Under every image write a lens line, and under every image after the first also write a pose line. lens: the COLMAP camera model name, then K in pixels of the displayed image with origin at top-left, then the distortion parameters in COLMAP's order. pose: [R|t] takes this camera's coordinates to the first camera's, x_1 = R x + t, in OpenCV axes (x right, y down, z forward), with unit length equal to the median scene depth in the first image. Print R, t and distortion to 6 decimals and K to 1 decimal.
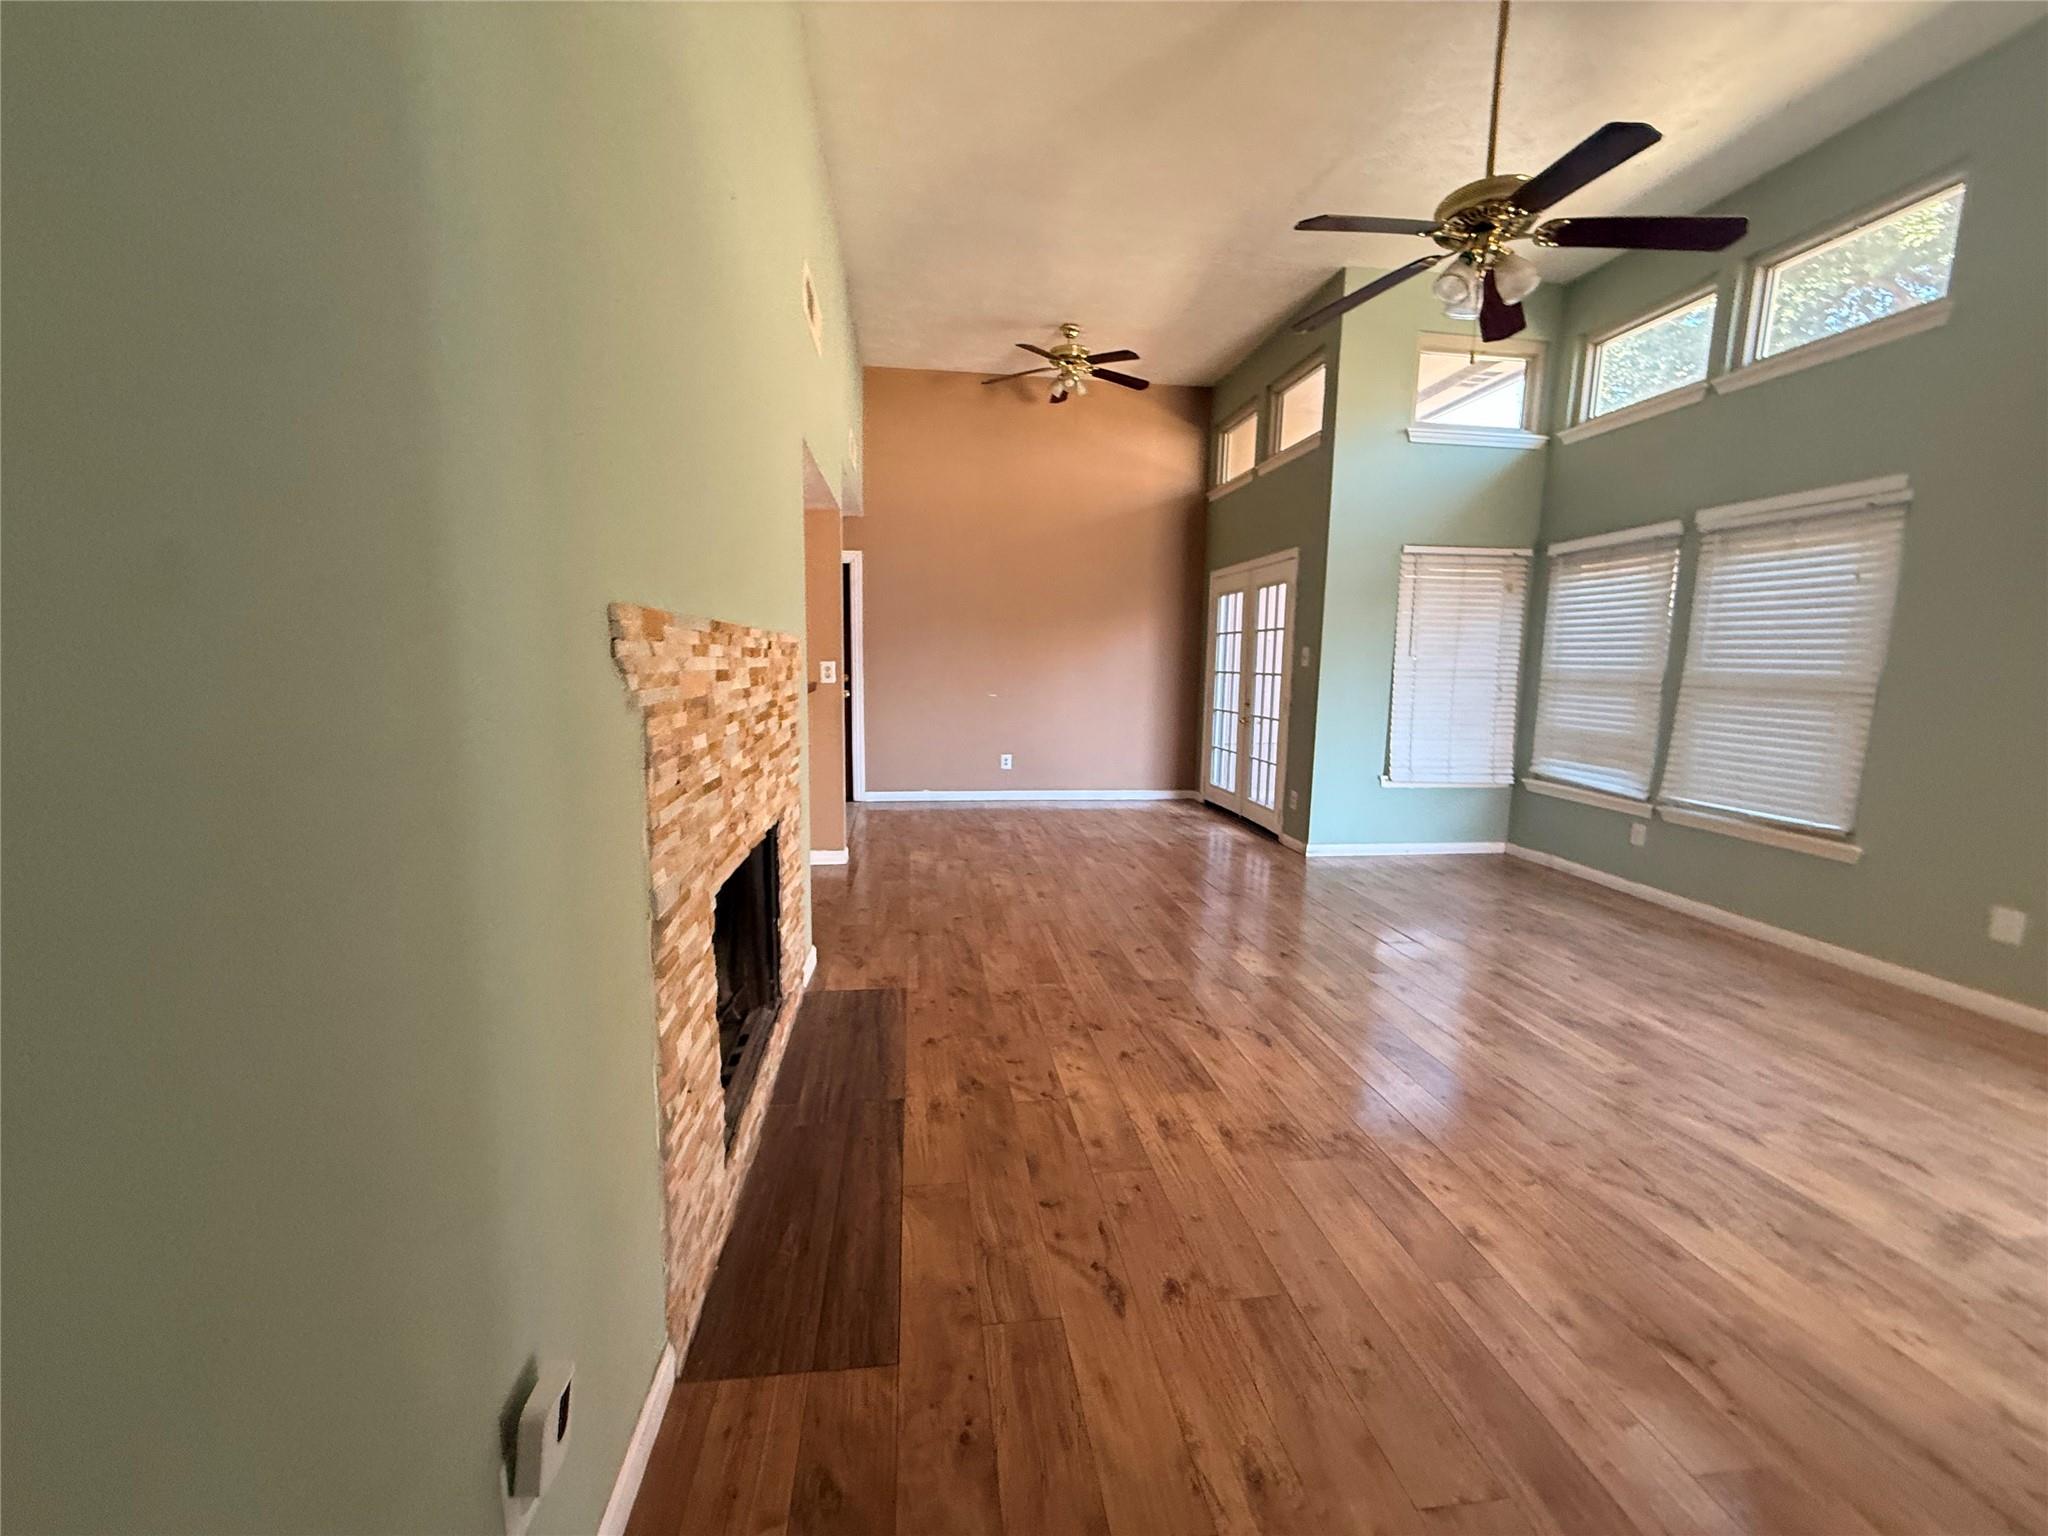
lens RADIAL K [[819.8, 0, 1022.7], [0, 819.8, 774.1], [0, 0, 1]] dist [-0.002115, -0.000158]
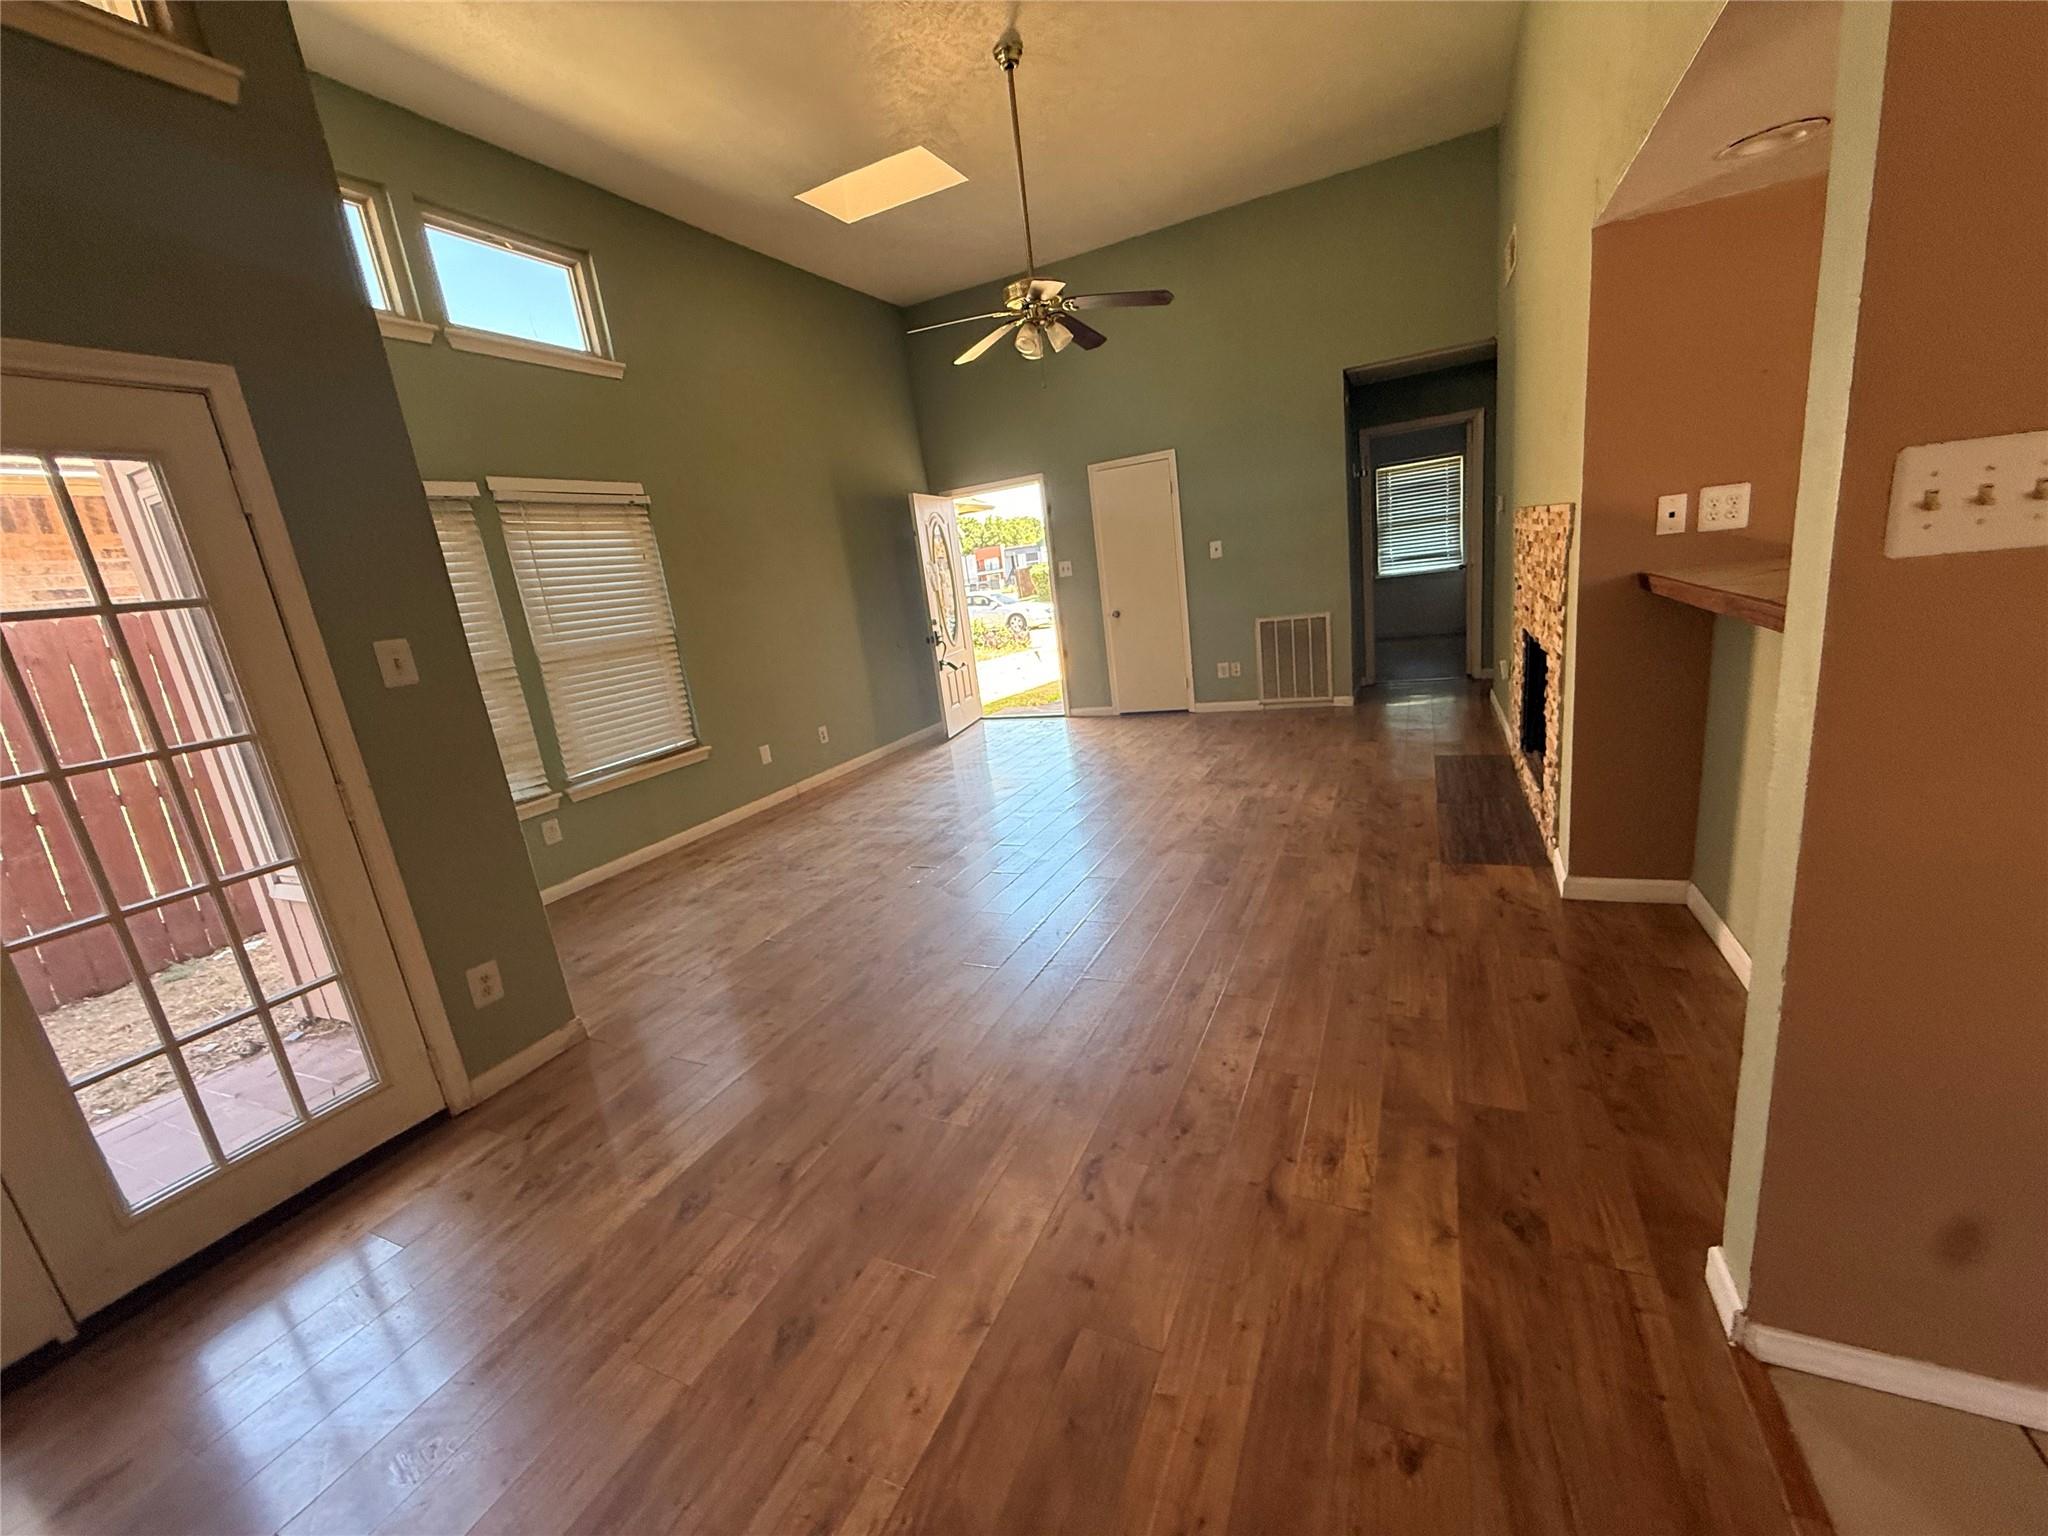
lens RADIAL K [[819.8, 0, 1022.7], [0, 819.8, 774.1], [0, 0, 1]] dist [-0.002115, -0.000158]
pose [[-0.837958, -0.046789, 0.543726, -0.237030], [0.182140, 0.915212, 0.359460, -0.288995], [-0.514443, 0.400246, -0.758387, 1.861972]]
